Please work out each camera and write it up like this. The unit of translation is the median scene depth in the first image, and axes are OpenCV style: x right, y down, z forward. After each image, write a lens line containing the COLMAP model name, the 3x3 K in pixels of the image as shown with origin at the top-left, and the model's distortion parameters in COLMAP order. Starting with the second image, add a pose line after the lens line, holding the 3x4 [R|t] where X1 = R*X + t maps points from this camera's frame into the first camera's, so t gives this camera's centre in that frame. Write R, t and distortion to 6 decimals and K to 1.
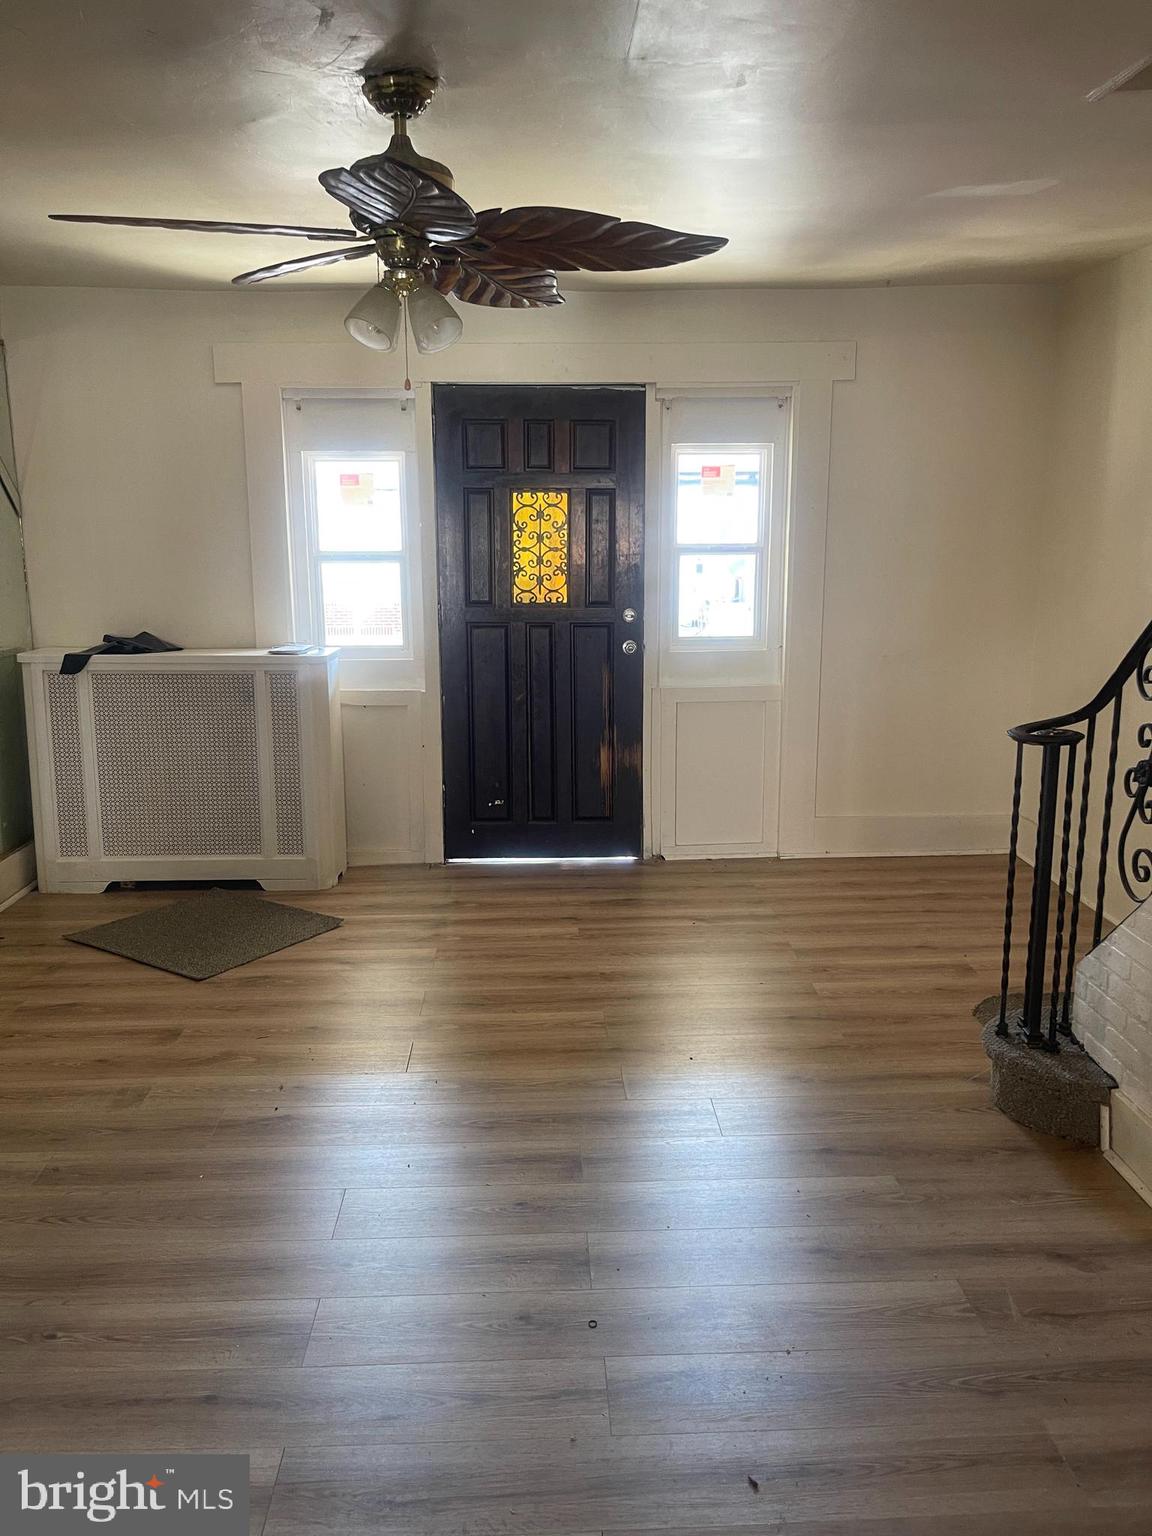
lens RADIAL K [[1150.8, 0, 570.0], [0, 1150.8, 764.2], [0, 0, 1]] dist [0.063128, -0.074644]
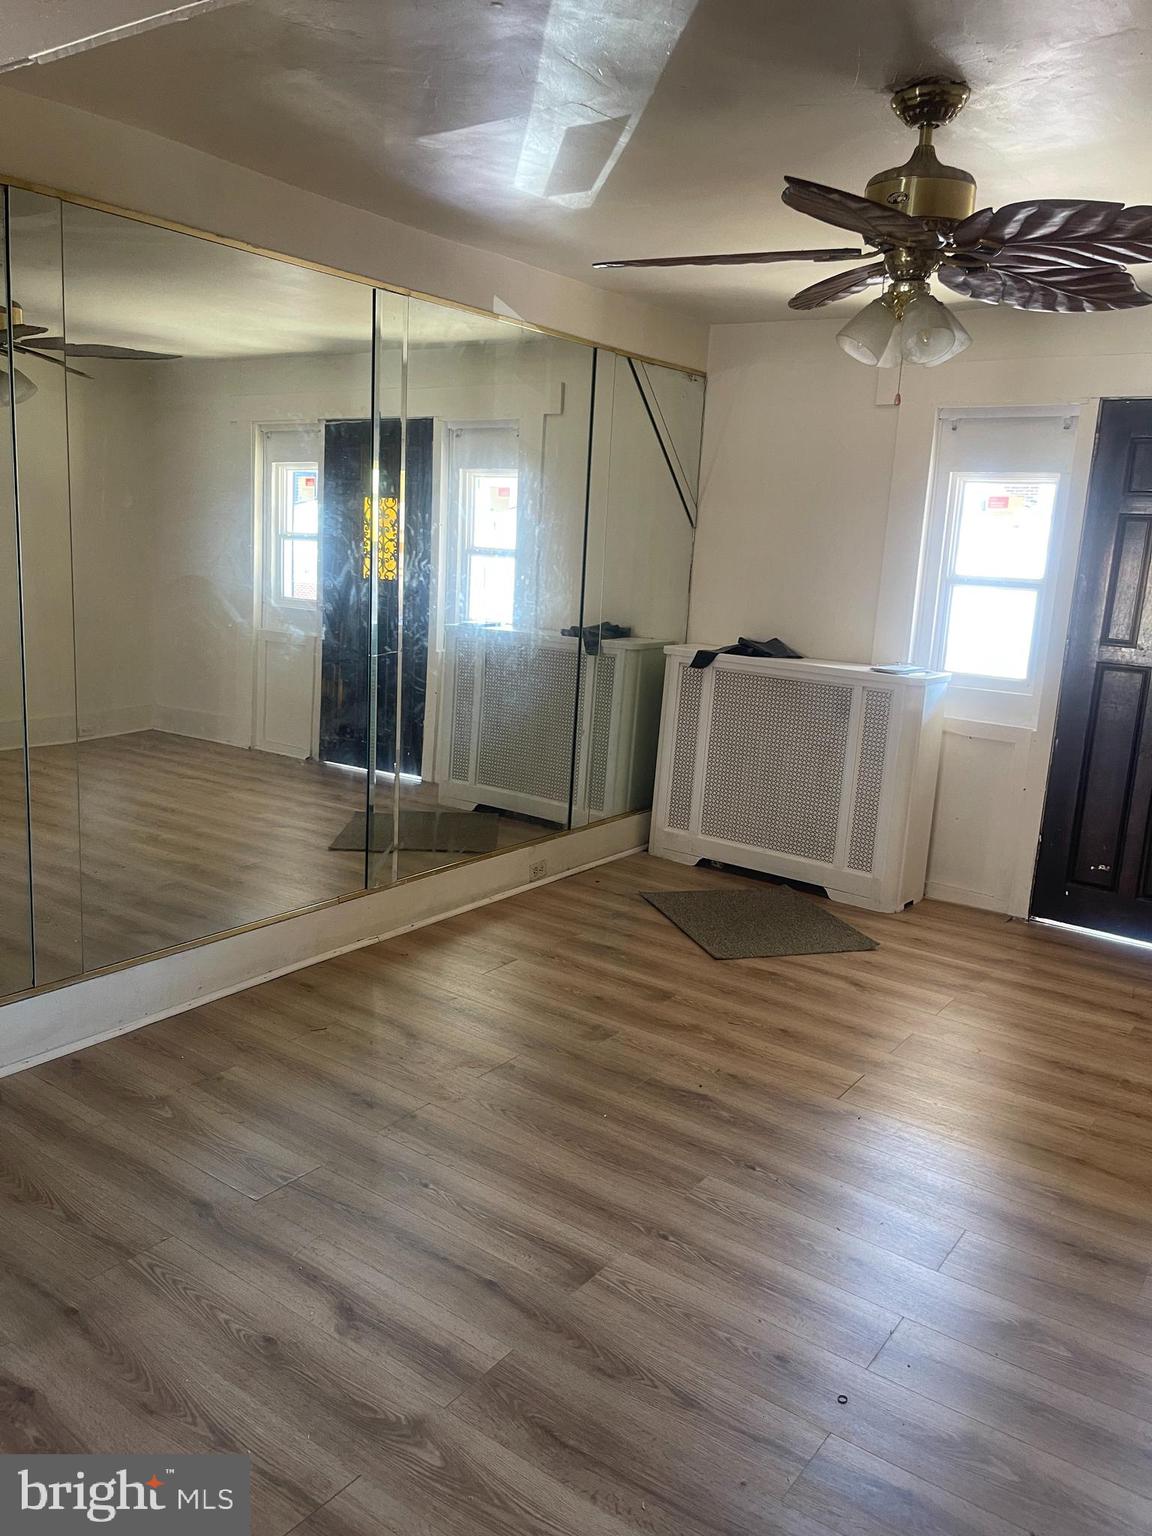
lens RADIAL K [[1149.3, 0, 581.8], [0, 1149.3, 774.8], [0, 0, 1]] dist [0.078114, -0.106922]
pose [[0.786911, 0.172575, -0.592444, 0.155588], [-0.179527, 0.982593, 0.047767, -0.008895], [0.590374, 0.068771, 0.804194, 0.042888]]
